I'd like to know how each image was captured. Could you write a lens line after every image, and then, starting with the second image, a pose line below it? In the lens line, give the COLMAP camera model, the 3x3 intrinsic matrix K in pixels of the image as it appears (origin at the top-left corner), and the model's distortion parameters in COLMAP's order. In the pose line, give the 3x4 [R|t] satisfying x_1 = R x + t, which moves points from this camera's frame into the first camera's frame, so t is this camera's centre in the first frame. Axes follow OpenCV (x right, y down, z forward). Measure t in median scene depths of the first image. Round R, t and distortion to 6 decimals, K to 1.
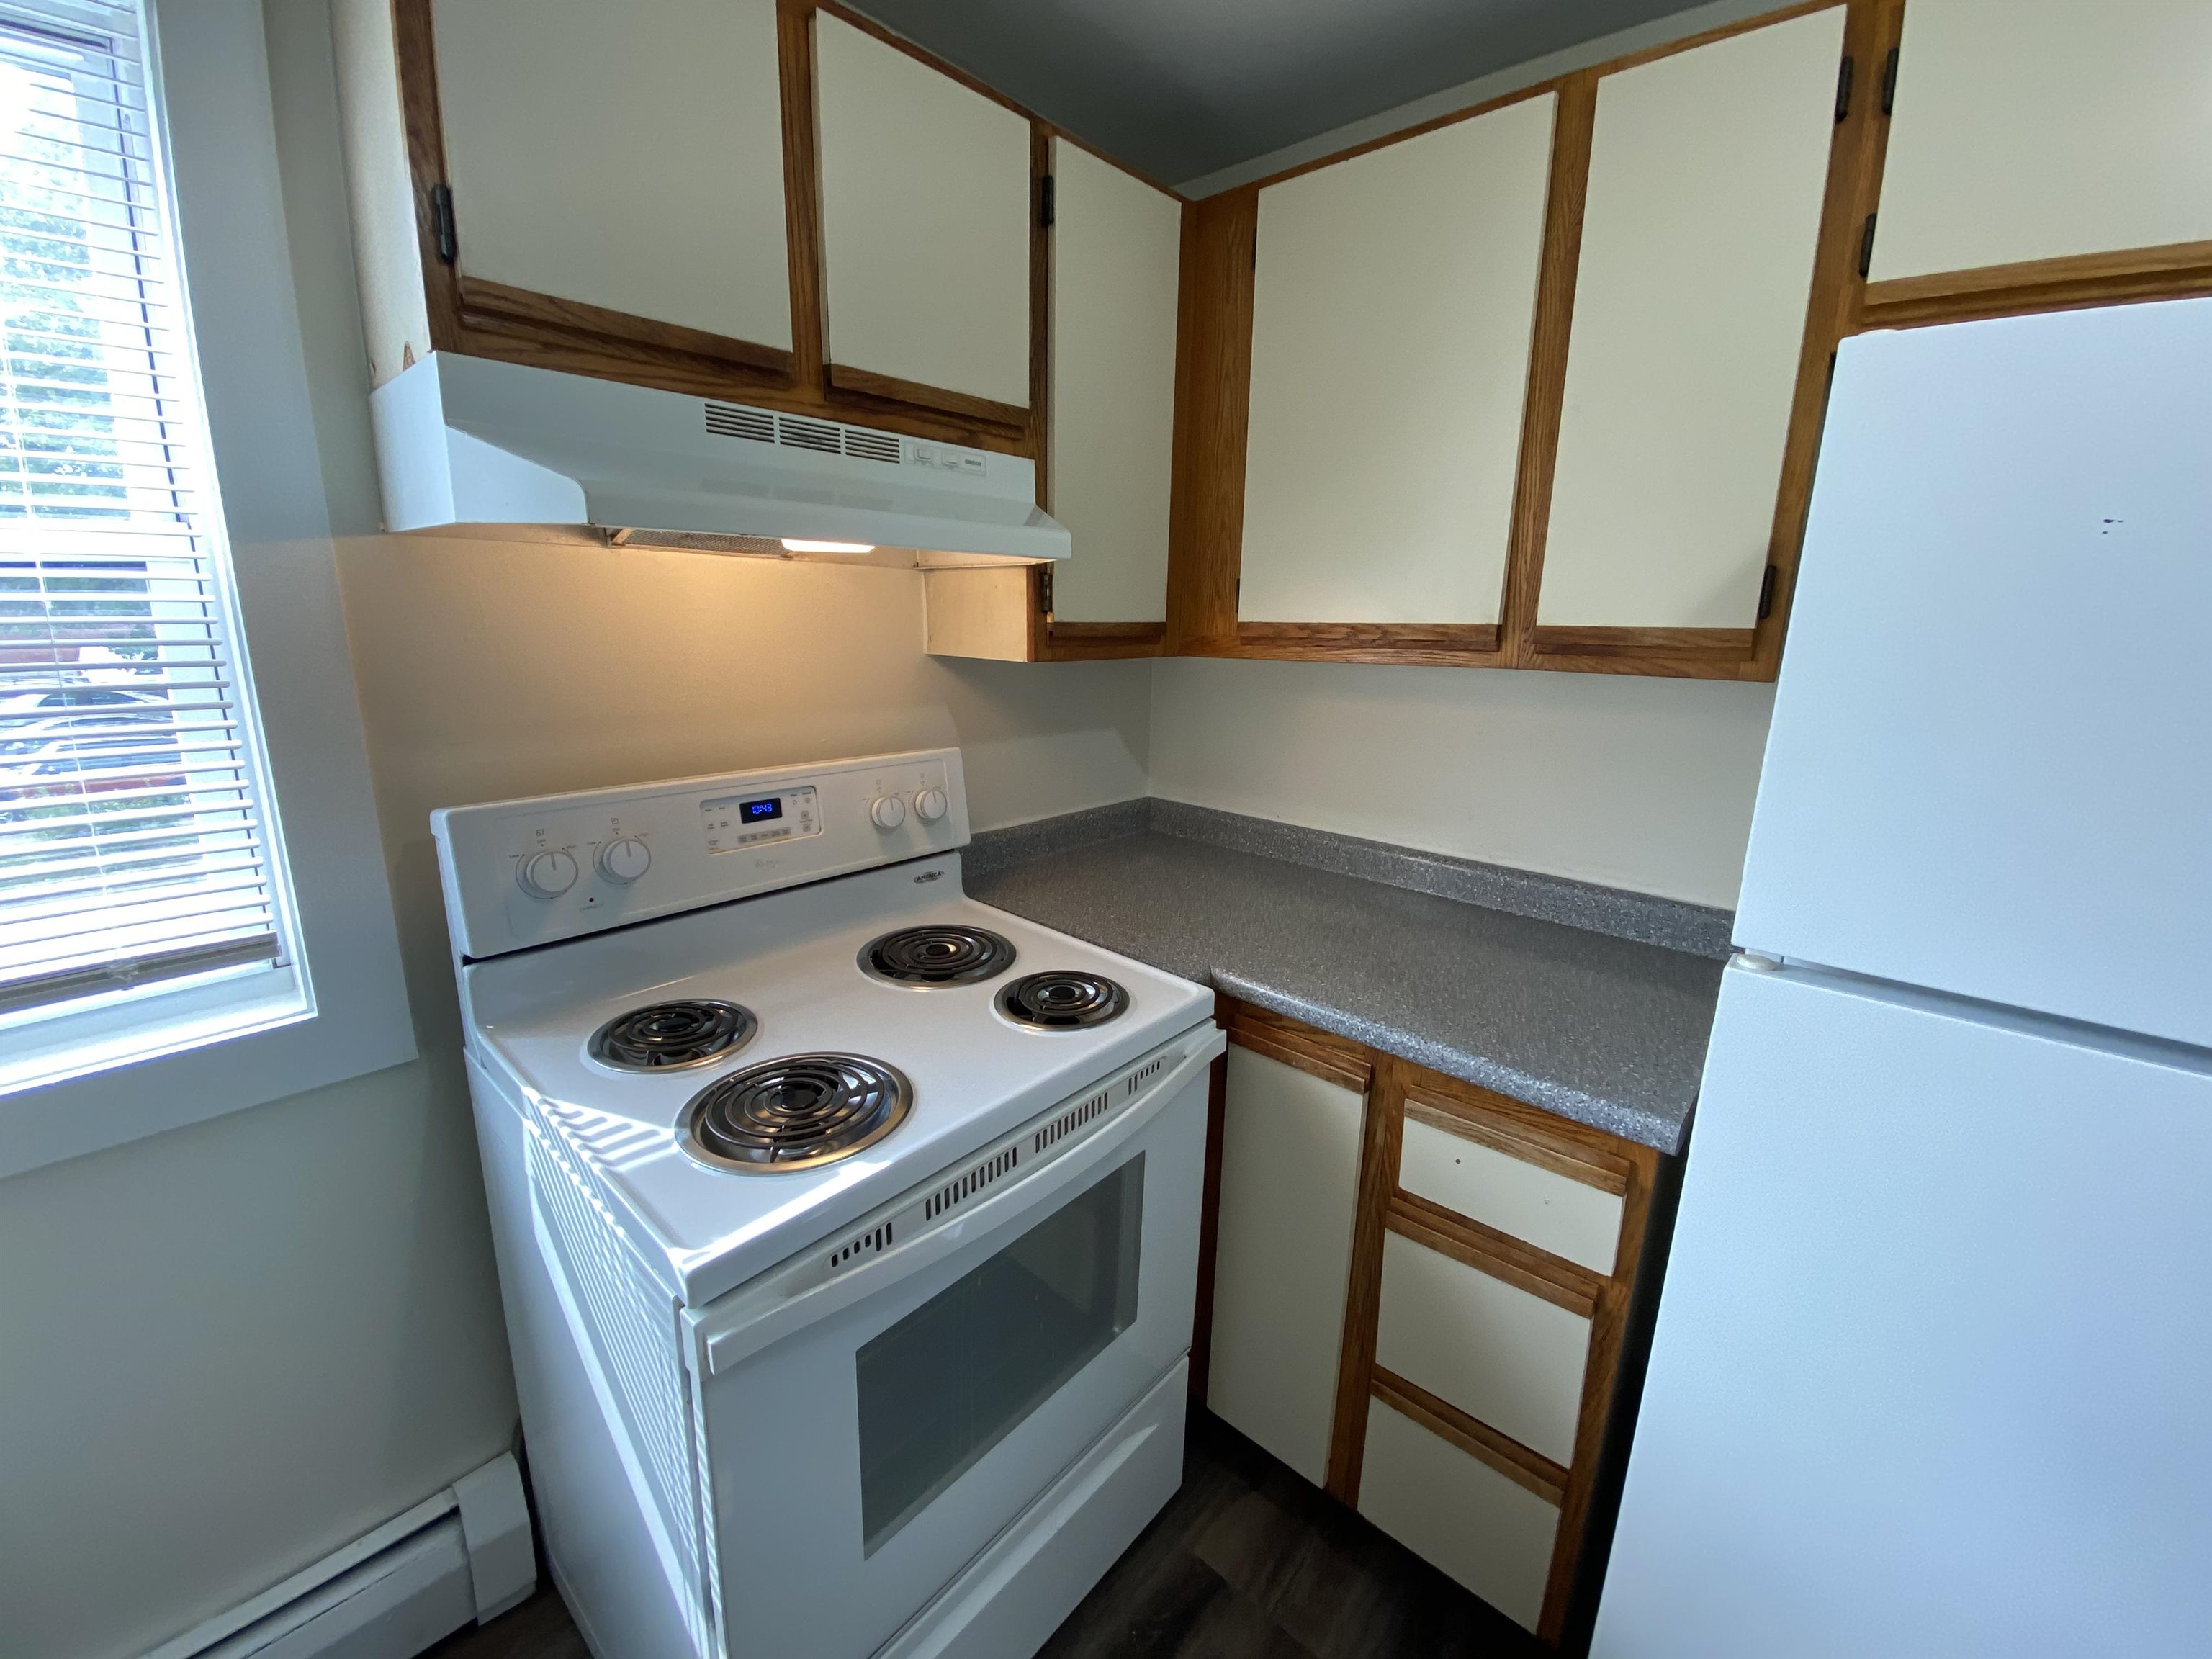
lens RADIAL K [[897.5, 0, 1097.1], [0, 897.5, 815.9], [0, 0, 1]] dist [0.025162, -0.022353]
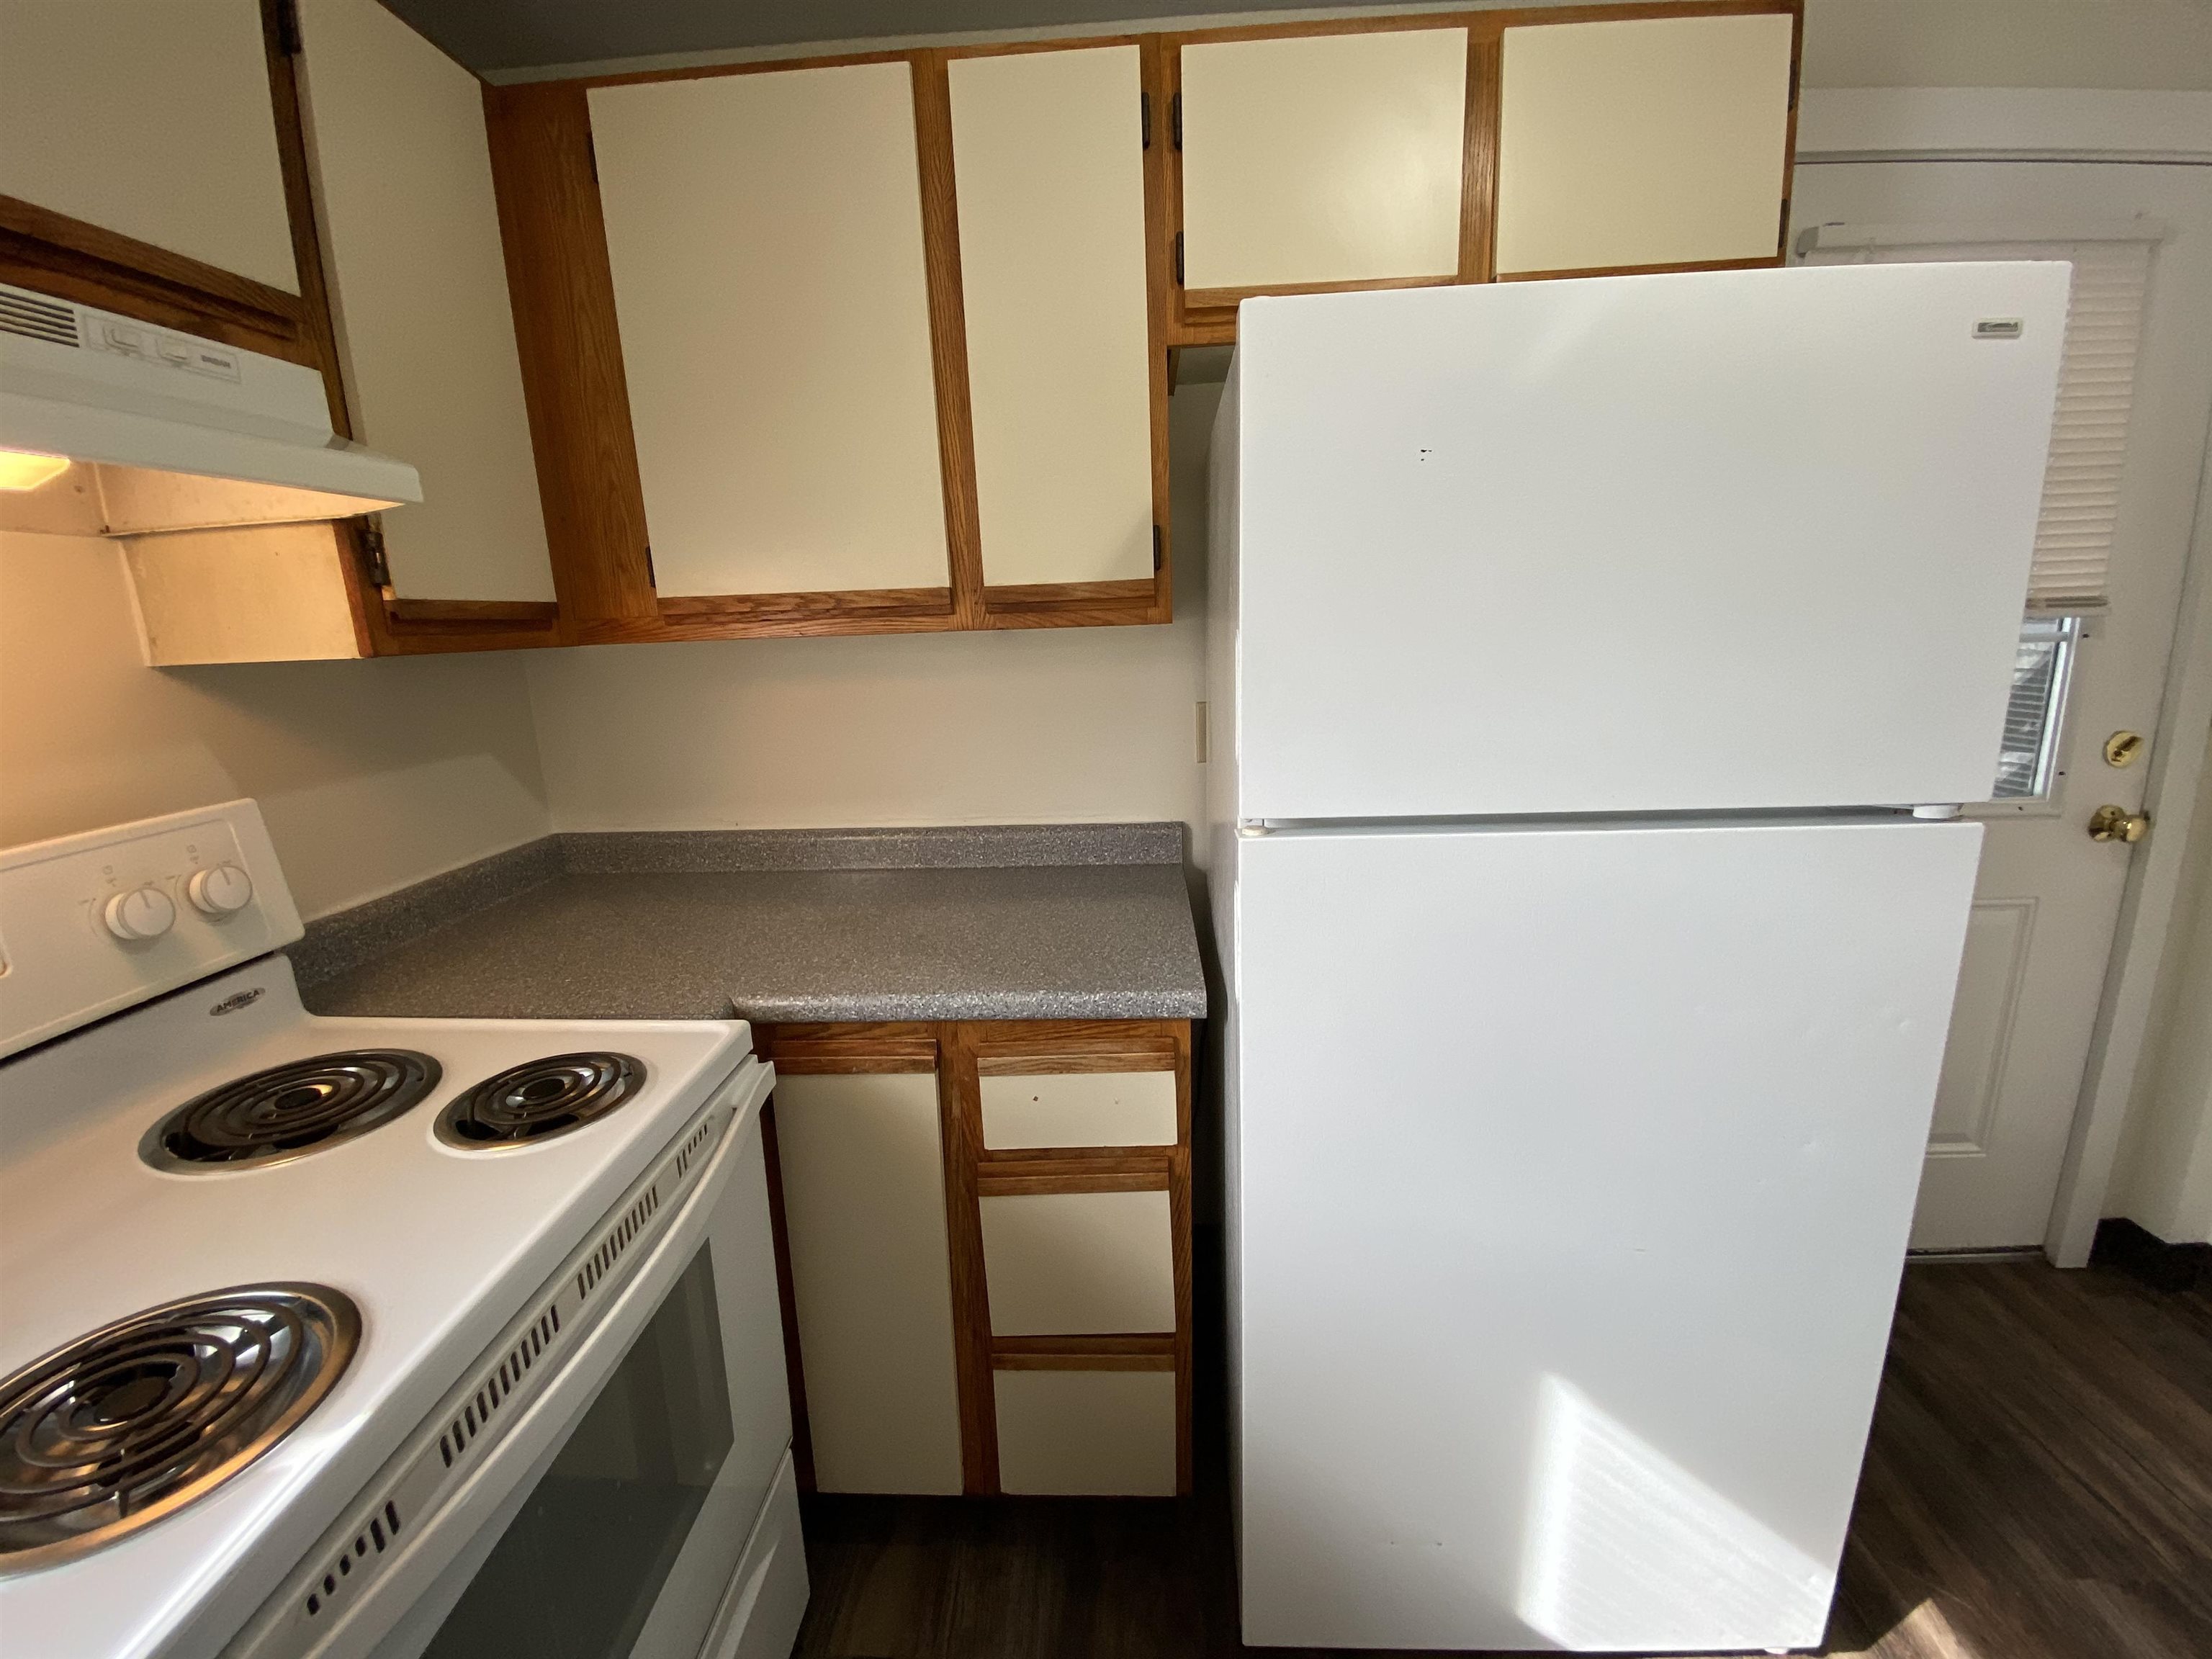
lens RADIAL K [[896.7, 0, 1100.3], [0, 896.7, 819.4], [0, 0, 1]] dist [0.035585, -0.030299]
pose [[0.759775, -0.178803, 0.625118, -0.119266], [0.191691, 0.980309, 0.047415, 0.033345], [-0.621287, 0.083805, 0.779089, 0.119490]]
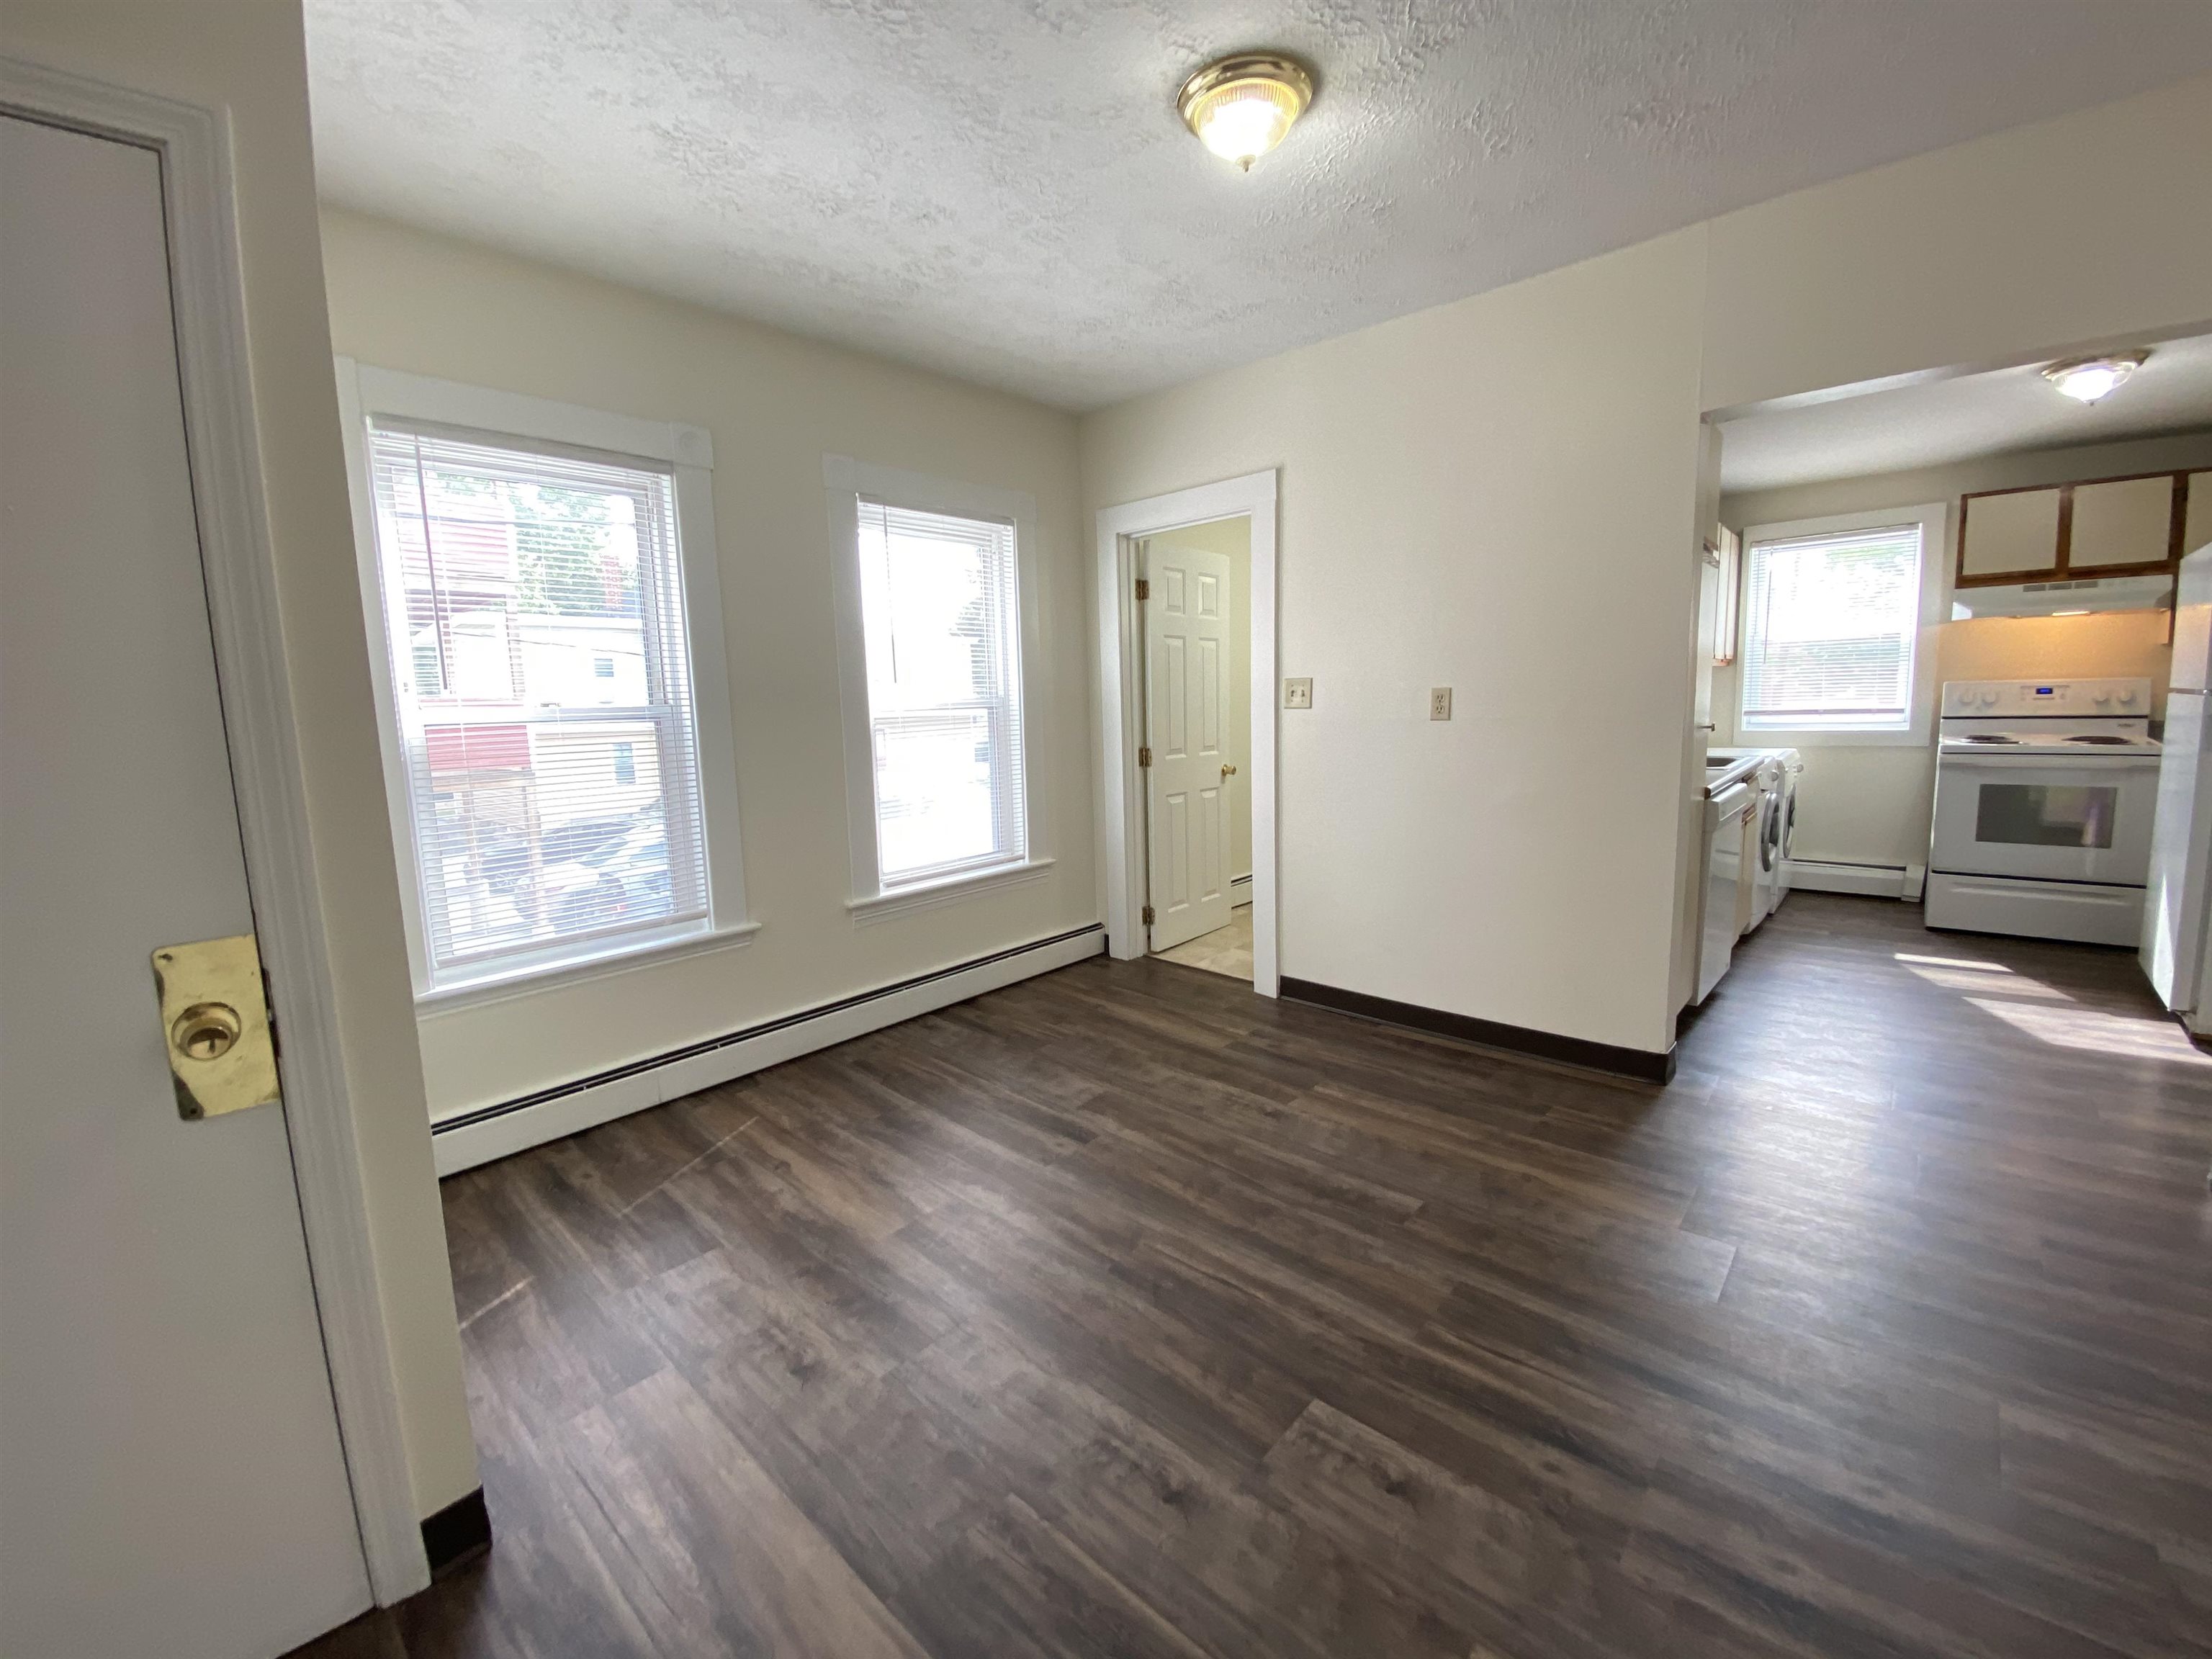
lens RADIAL K [[897.5, 0, 1097.1], [0, 897.5, 815.9], [0, 0, 1]] dist [0.025162, -0.022353]
pose [[-0.009456, 0.110584, -0.993822, 3.138094], [-0.193864, 0.974807, 0.110312, 0.787921], [0.980983, 0.193709, 0.012221, -2.503469]]
